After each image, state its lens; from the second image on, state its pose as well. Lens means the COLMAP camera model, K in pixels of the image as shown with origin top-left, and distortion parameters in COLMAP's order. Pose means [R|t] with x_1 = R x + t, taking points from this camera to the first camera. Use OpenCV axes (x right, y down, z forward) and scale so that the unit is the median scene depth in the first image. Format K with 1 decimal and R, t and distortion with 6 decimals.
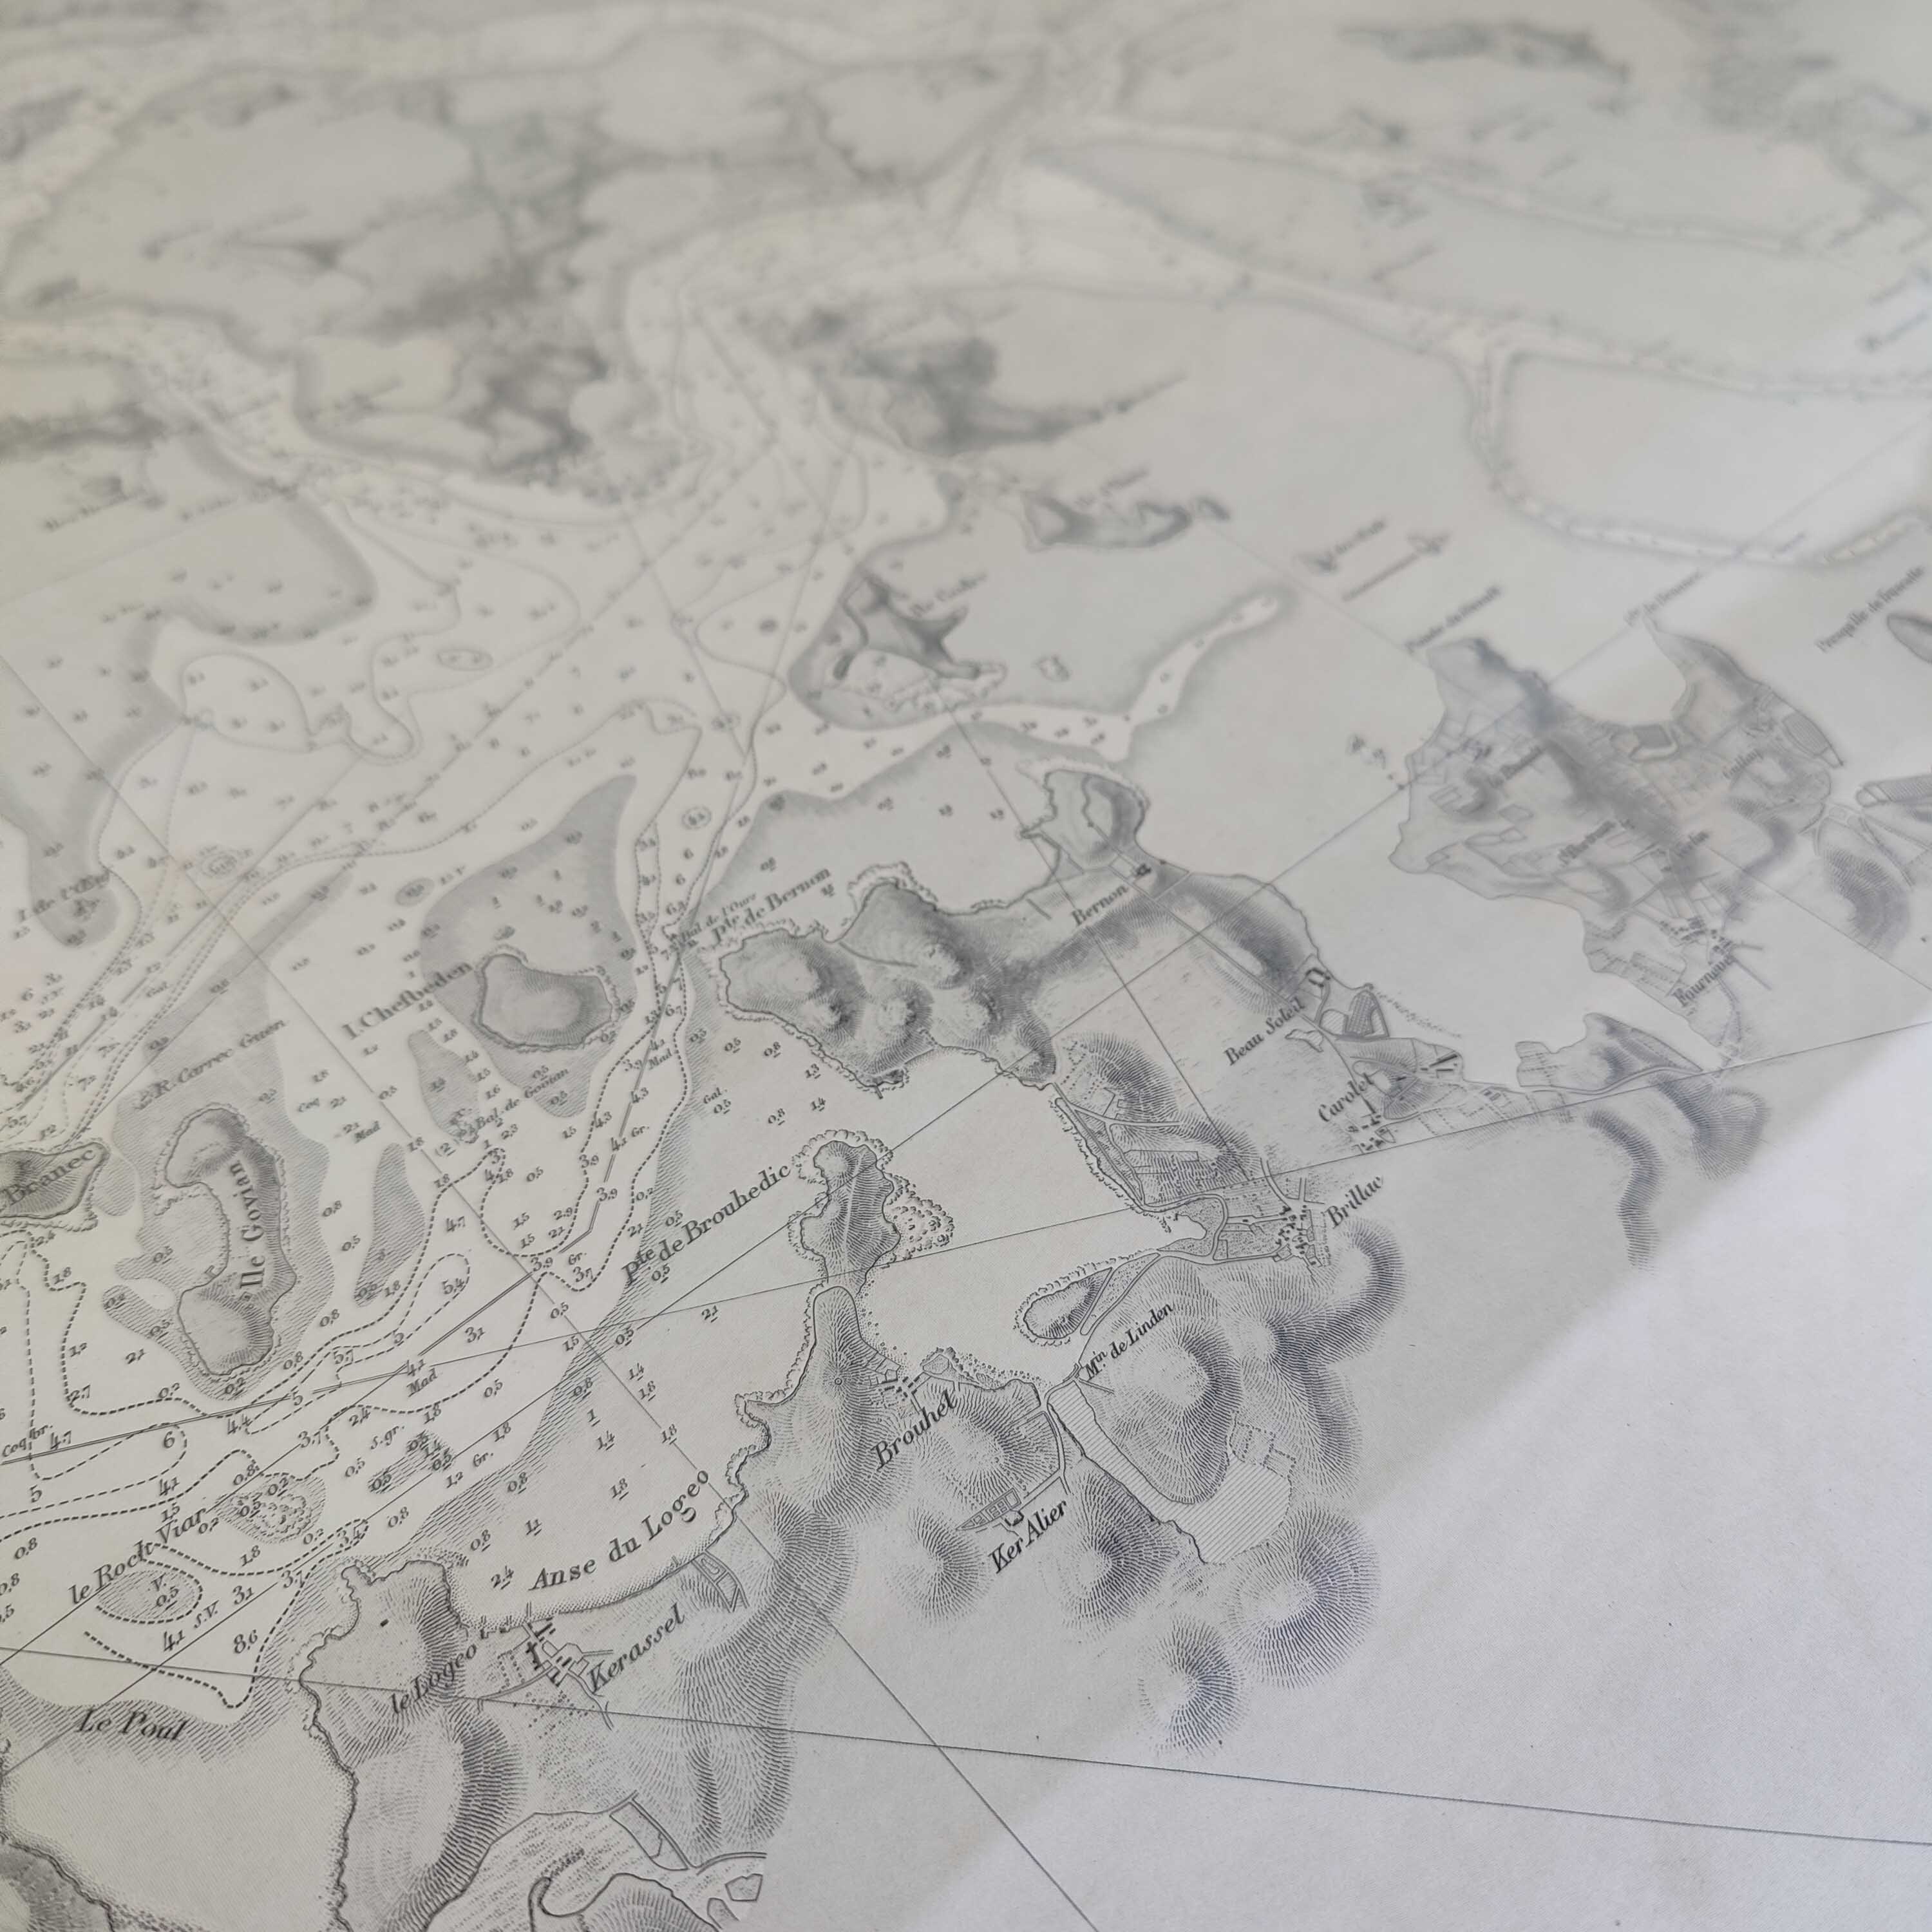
lens RADIAL K [[1892.6, 0, 966.0], [0, 1892.6, 966.0], [0, 0, 1]] dist [-0.030505, 0.012389]
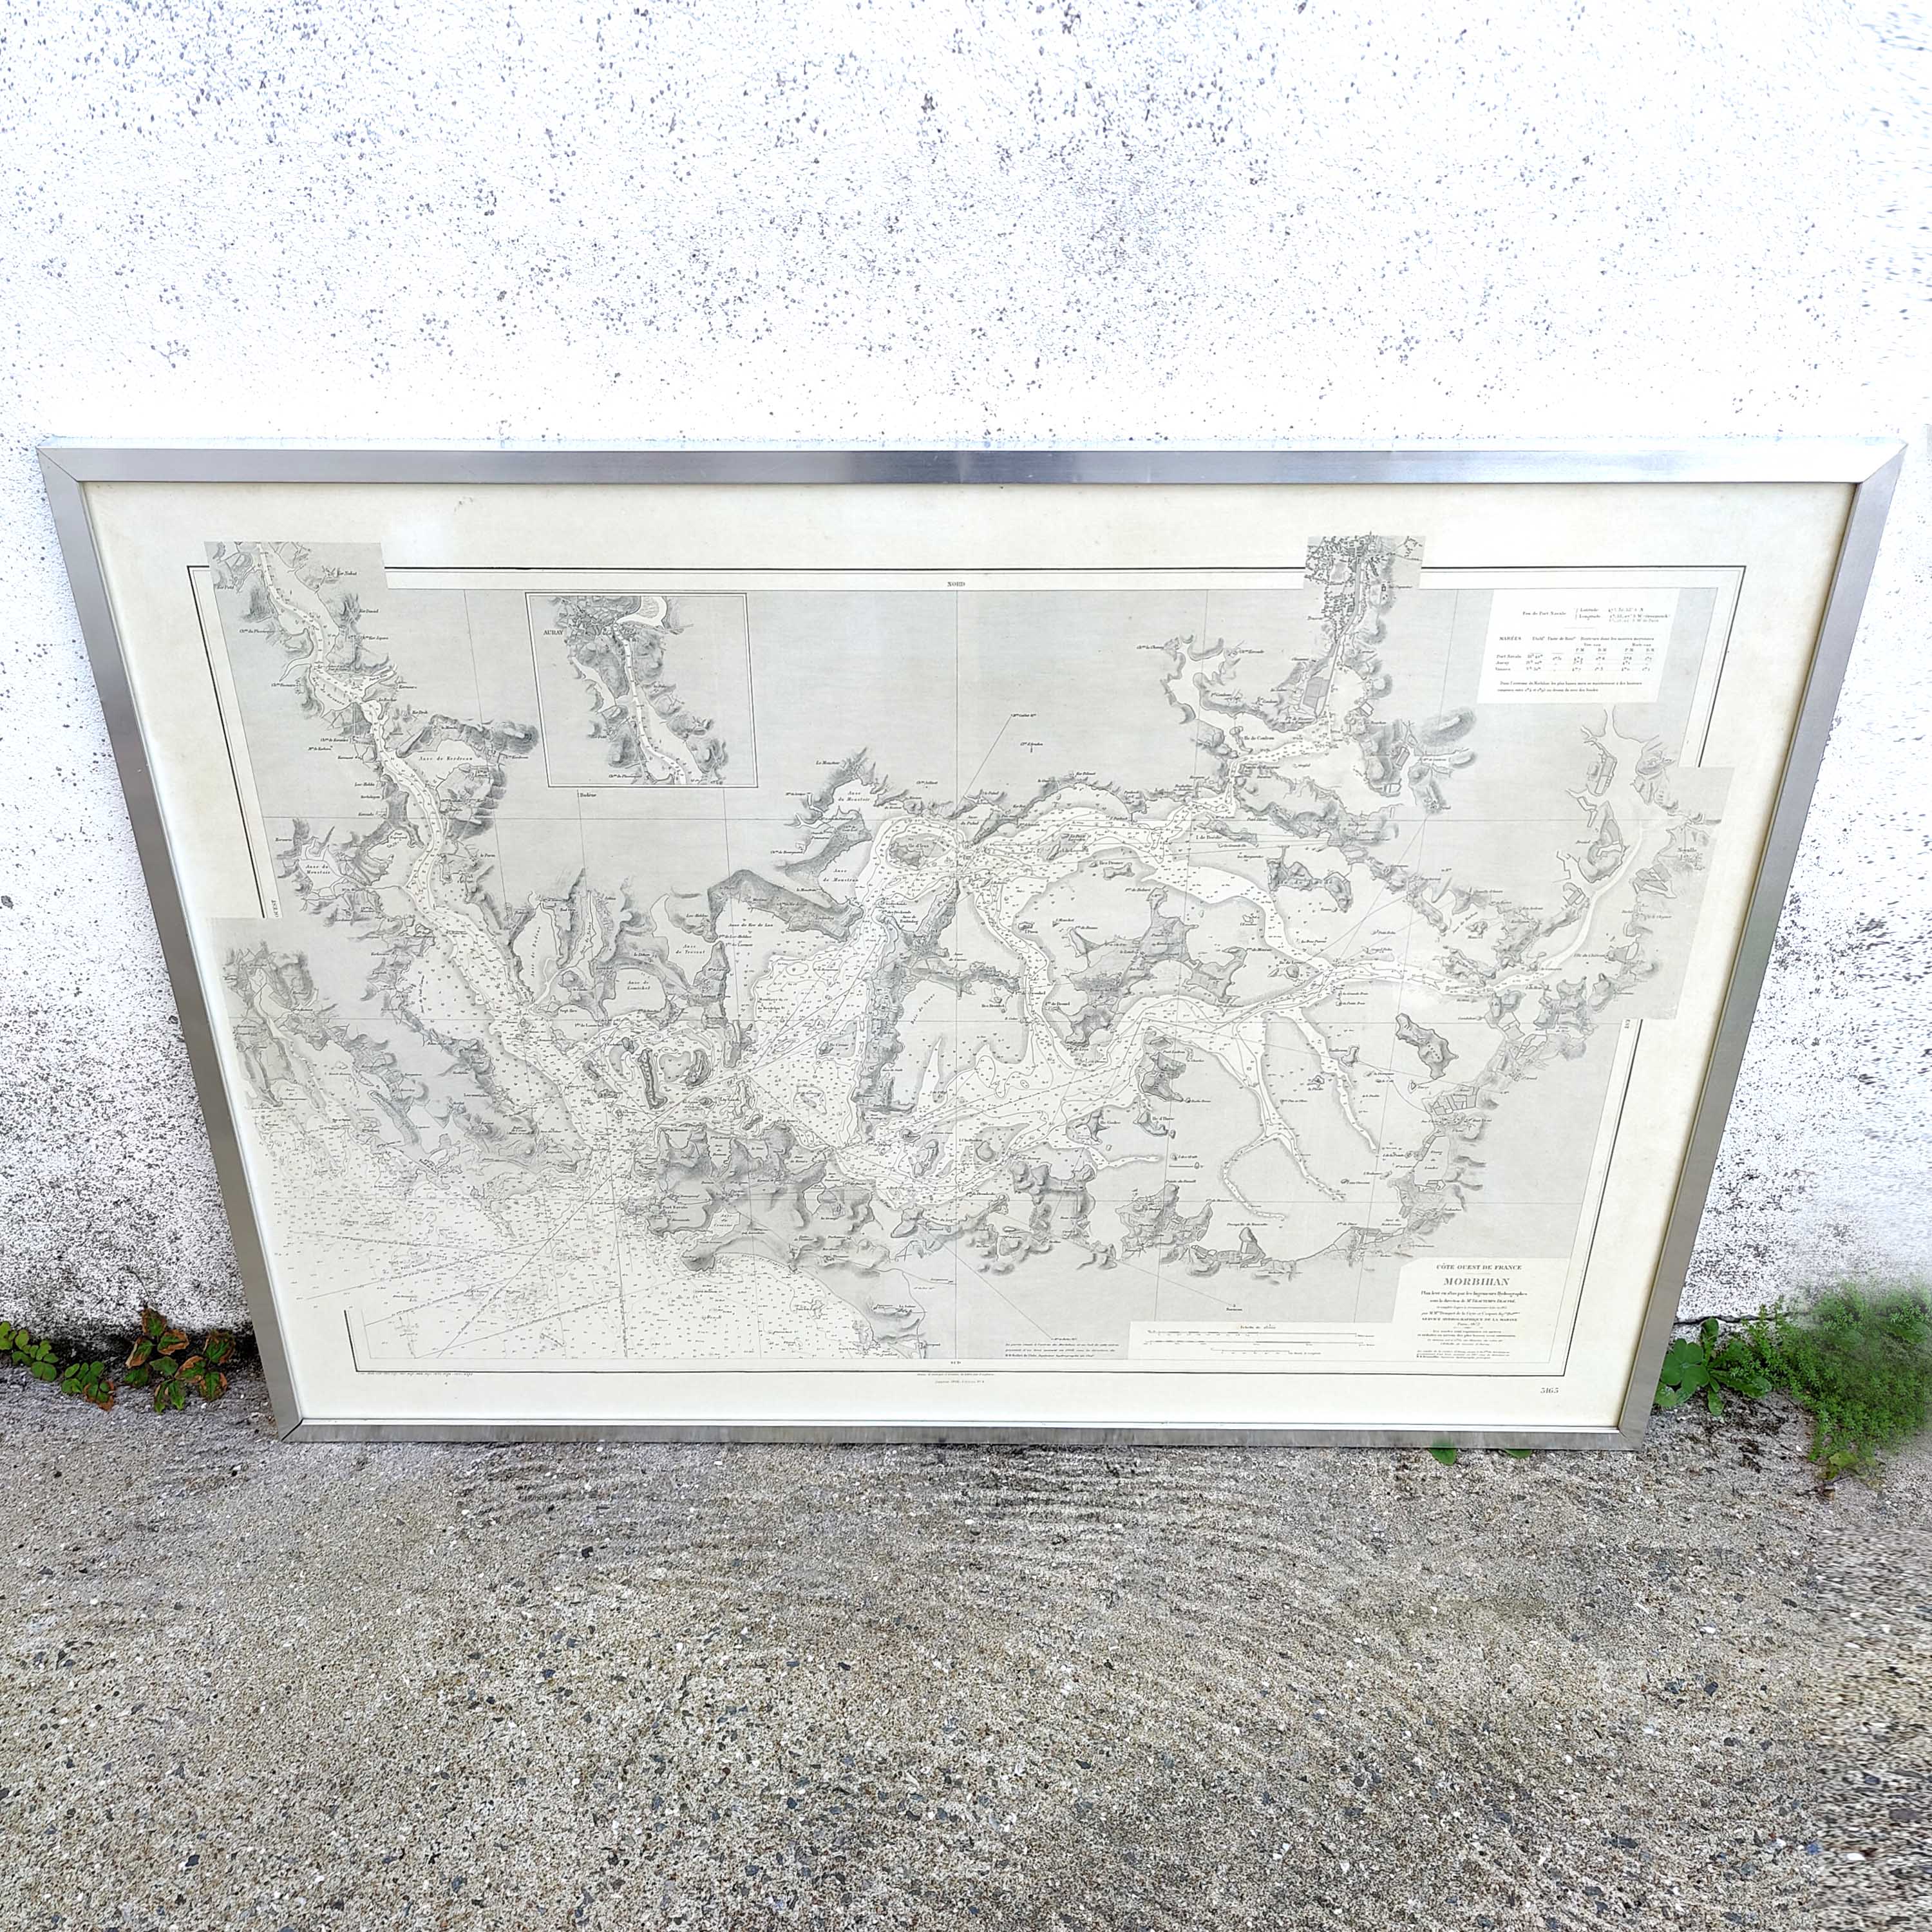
lens RADIAL K [[1905.7, 0, 945.7], [0, 1905.7, 1031.8], [0, 0, 1]] dist [-0.016988, -0.006619]
pose [[0.739188, 0.595812, 0.314021, -2.286236], [-0.487295, 0.151280, 0.860034, -4.845638], [0.464913, -0.788748, 0.402160, -1.135383]]
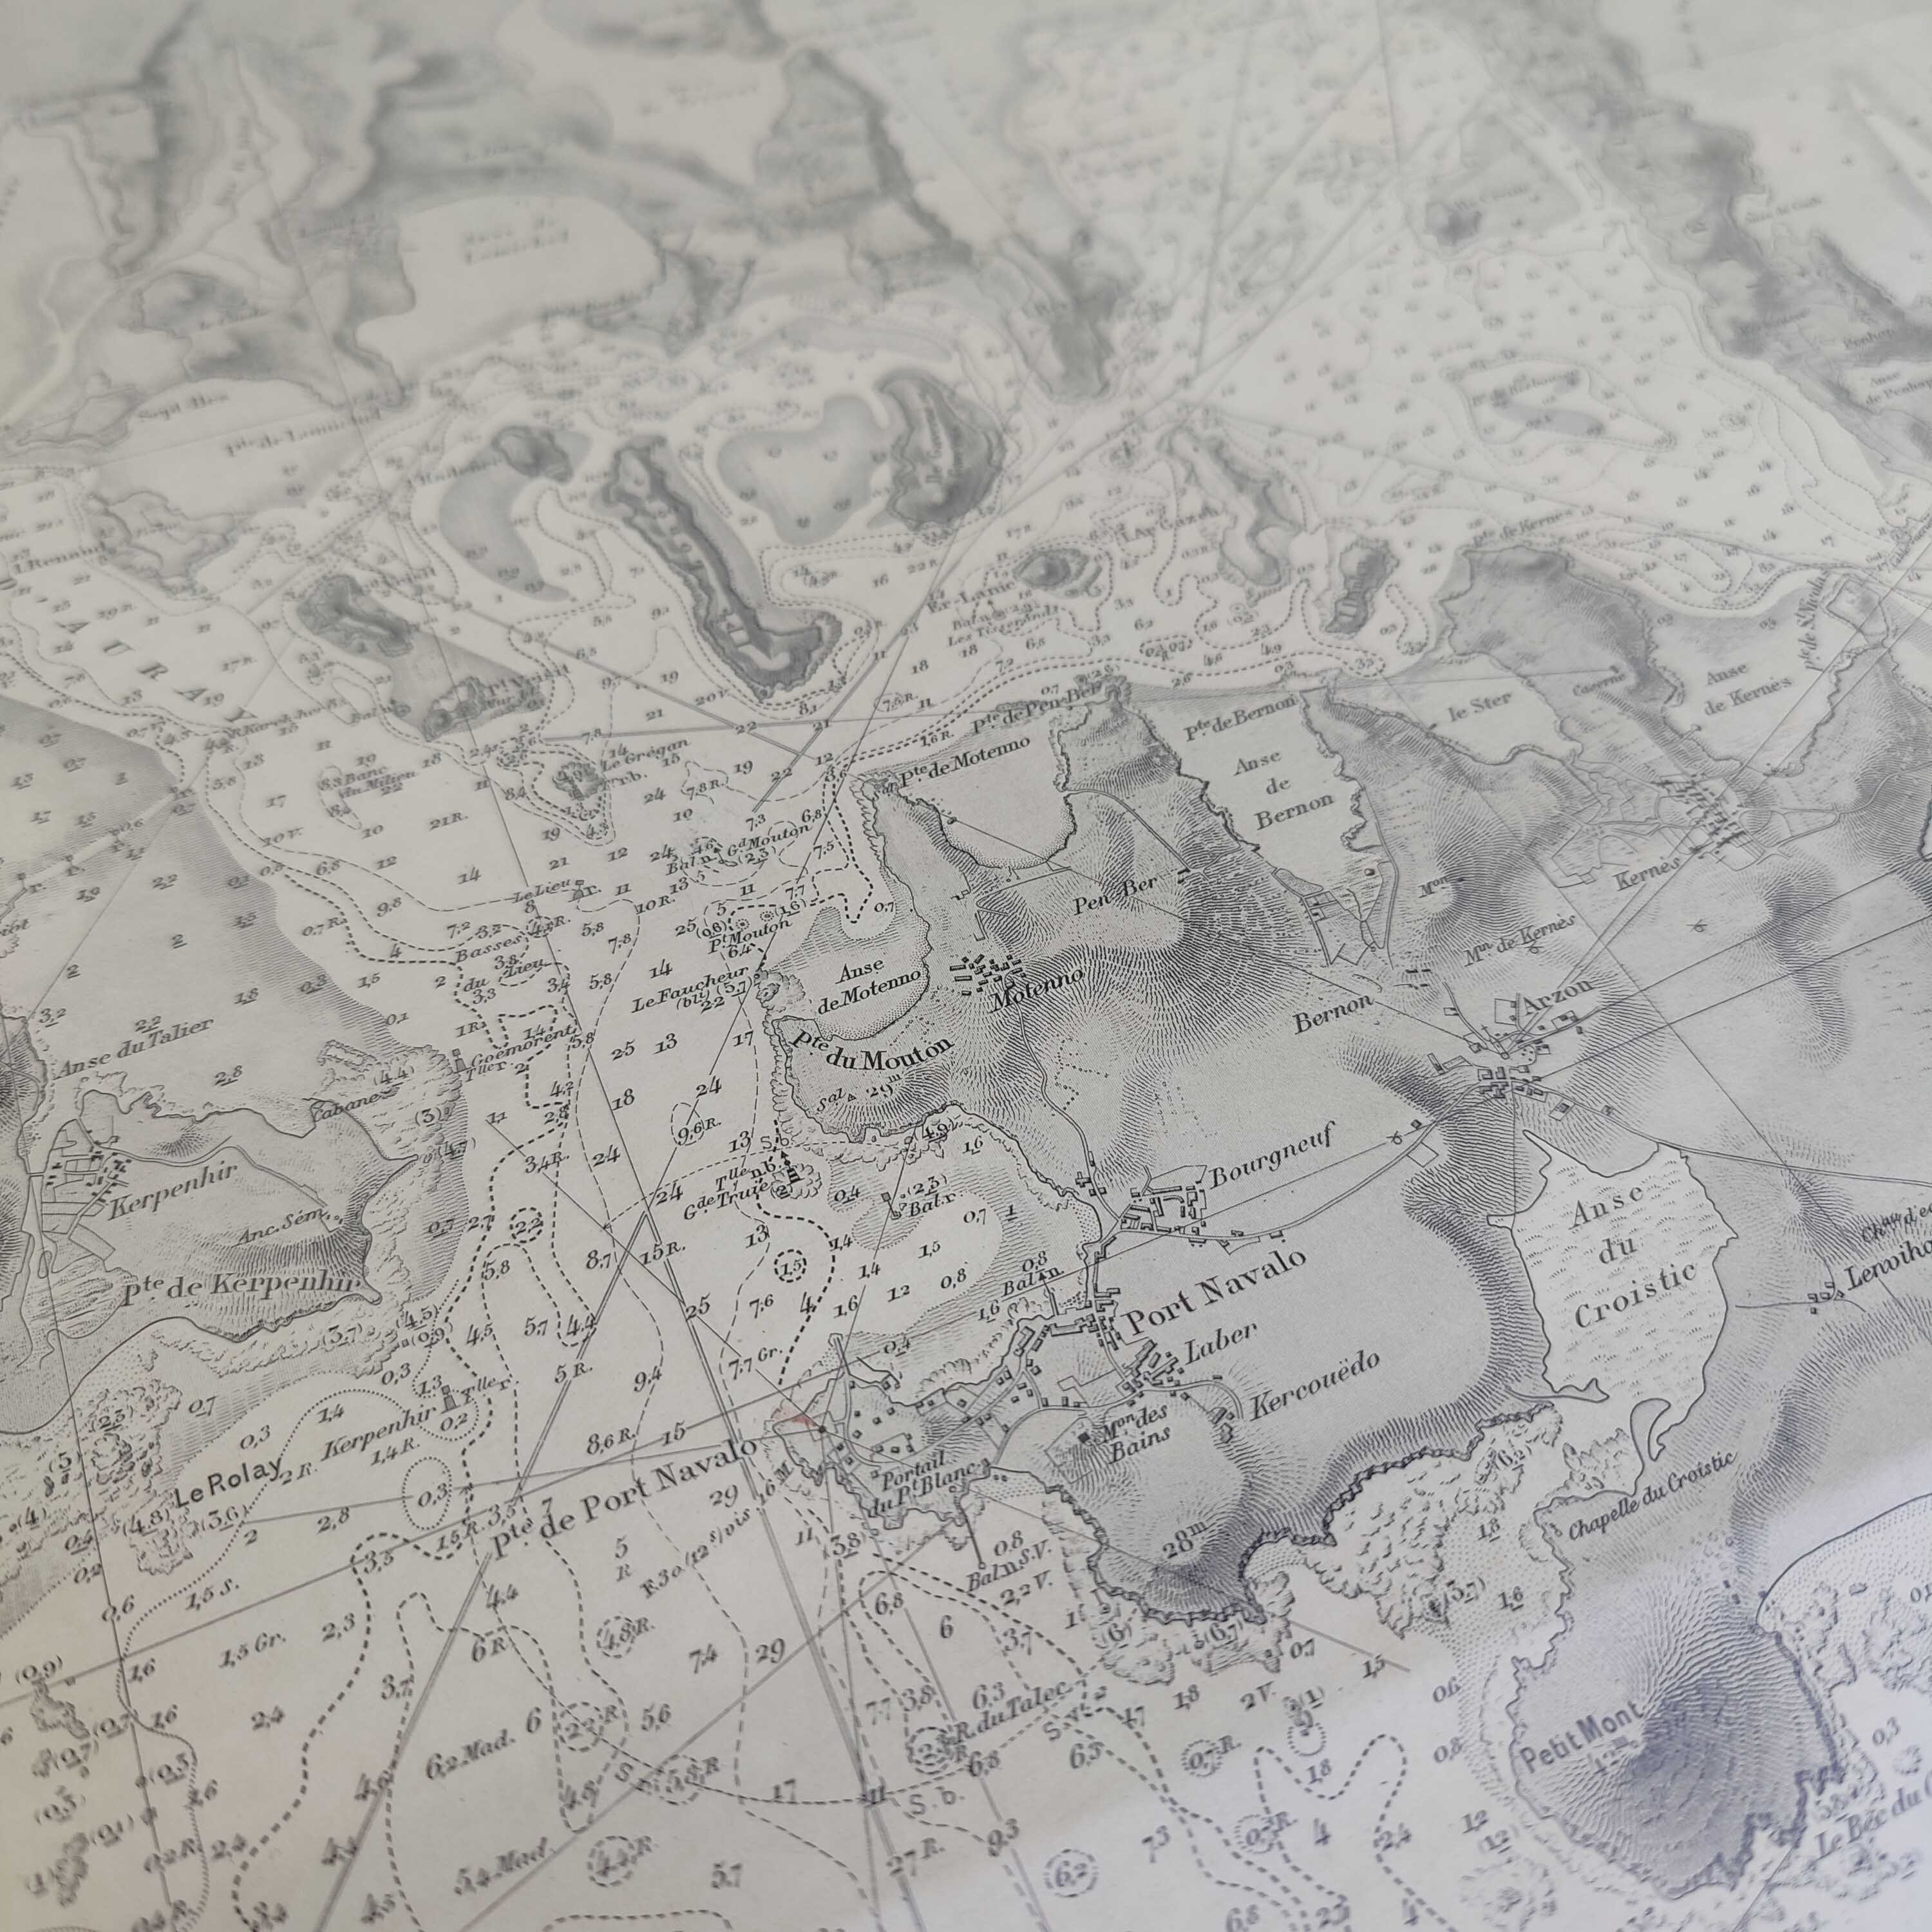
lens RADIAL K [[1892.6, 0, 966.0], [0, 1892.6, 966.0], [0, 0, 1]] dist [-0.030505, 0.012389]
pose [[0.951300, 0.230326, -0.204885, -0.734390], [-0.216243, 0.972278, 0.088968, 0.443422], [0.219697, -0.040330, 0.974734, -0.314314]]
